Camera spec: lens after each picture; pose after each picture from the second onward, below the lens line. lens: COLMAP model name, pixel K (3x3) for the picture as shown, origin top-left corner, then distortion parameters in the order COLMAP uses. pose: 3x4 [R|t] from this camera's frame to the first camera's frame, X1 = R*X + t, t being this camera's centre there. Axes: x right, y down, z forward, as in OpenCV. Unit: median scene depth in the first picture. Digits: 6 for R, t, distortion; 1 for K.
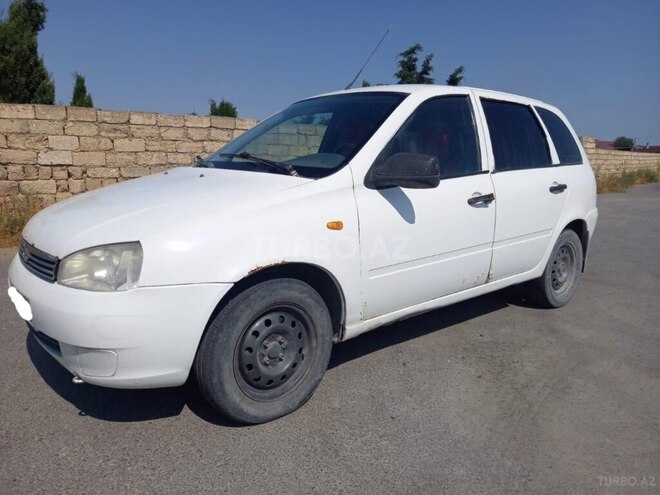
lens RADIAL K [[482.8, 0, 329.6], [0, 482.8, 244.5], [0, 0, 1]] dist [0.058979, -0.058313]
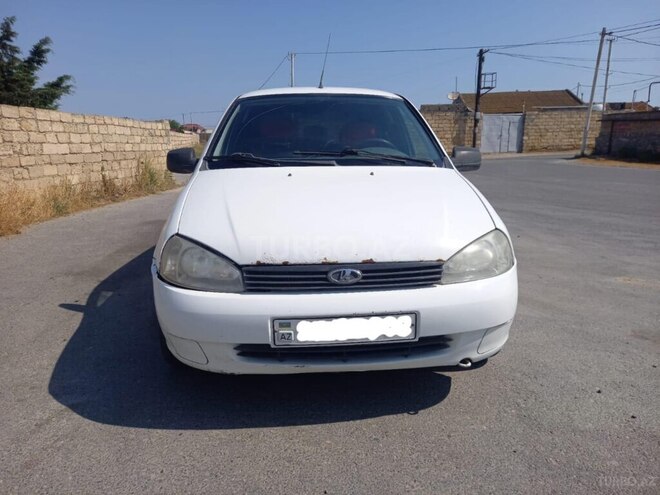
lens RADIAL K [[482.8, 0, 327.5], [0, 482.8, 236.8], [0, 0, 1]] dist [0.058979, -0.058313]
pose [[0.598520, -0.171176, 0.782607, -0.695742], [0.149425, 0.983615, 0.100864, -0.075330], [-0.787049, 0.056572, 0.614291, 0.257048]]
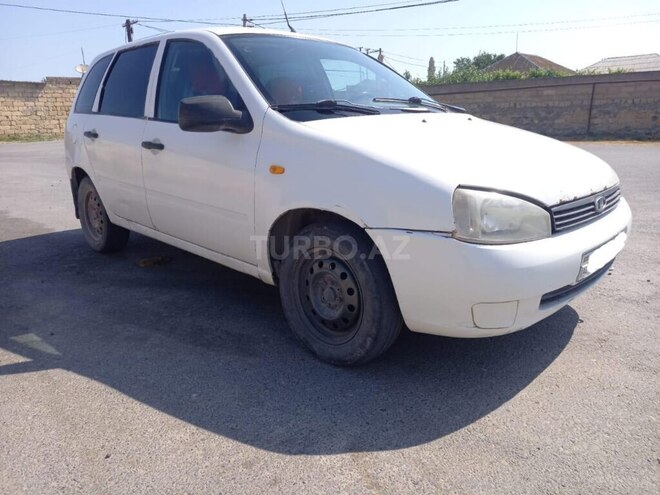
lens RADIAL K [[482.8, 0, 324.3], [0, 482.8, 234.1], [0, 0, 1]] dist [0.058979, -0.058313]
pose [[-0.079739, -0.246449, 0.965870, -0.798499], [0.183179, 0.948832, 0.257224, -0.140399], [-0.979840, 0.197437, -0.030515, 0.829890]]
